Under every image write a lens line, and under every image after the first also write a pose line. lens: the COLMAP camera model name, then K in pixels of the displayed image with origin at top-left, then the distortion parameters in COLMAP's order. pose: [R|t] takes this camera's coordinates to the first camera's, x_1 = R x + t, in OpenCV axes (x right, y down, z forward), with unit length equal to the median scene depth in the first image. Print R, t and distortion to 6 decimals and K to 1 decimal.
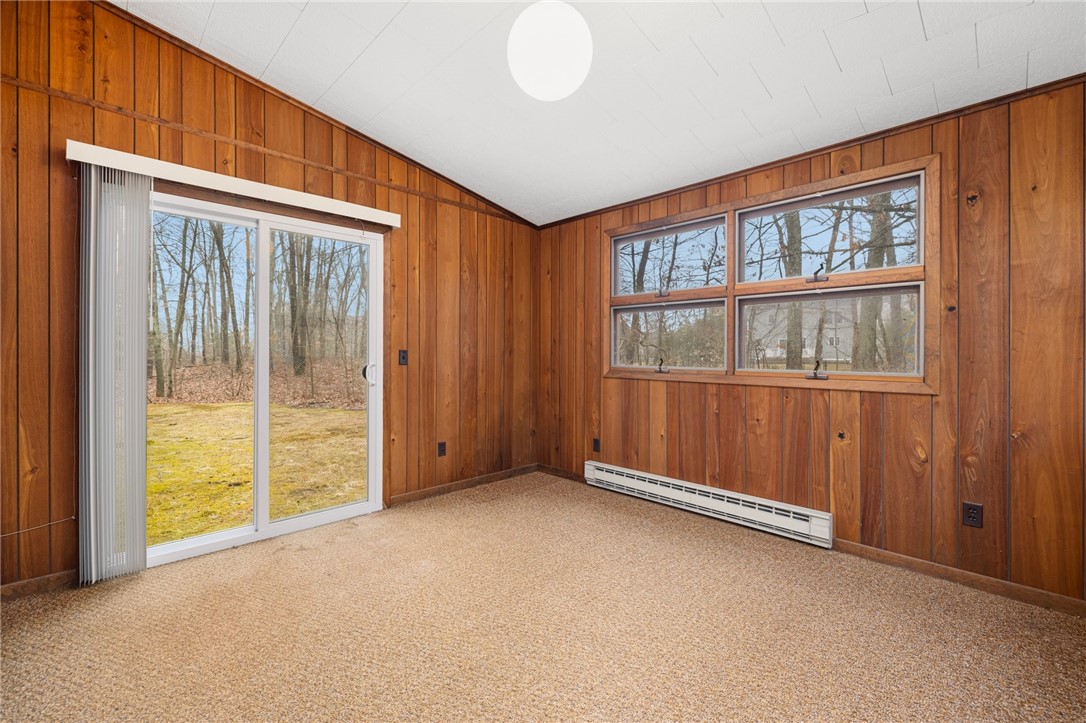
lens RADIAL K [[479.4, 0, 515.0], [0, 479.4, 352.7], [0, 0, 1]] dist [0.003628, 0.000027]
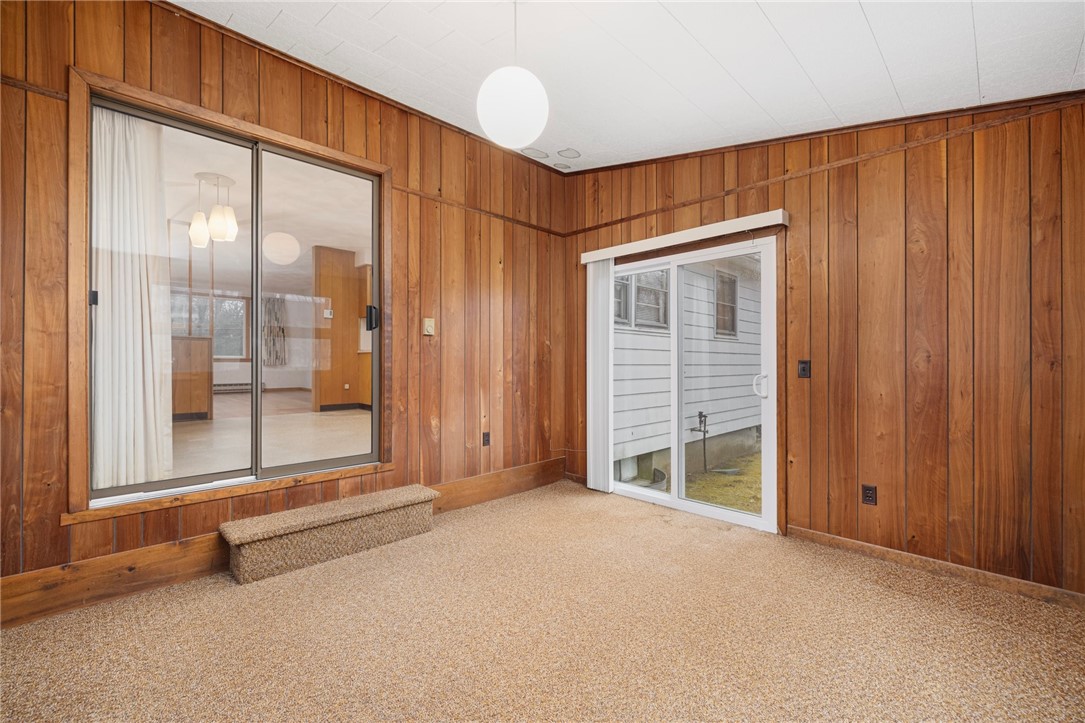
lens RADIAL K [[470.7, 0, 544.3], [0, 470.7, 362.4], [0, 0, 1]] dist [0.001064, 0.000170]
pose [[-0.009002, -0.005060, -0.999947, 0.635140], [-0.003070, 0.999983, -0.005033, 0.004089], [0.999955, 0.003025, -0.009018, 0.564861]]
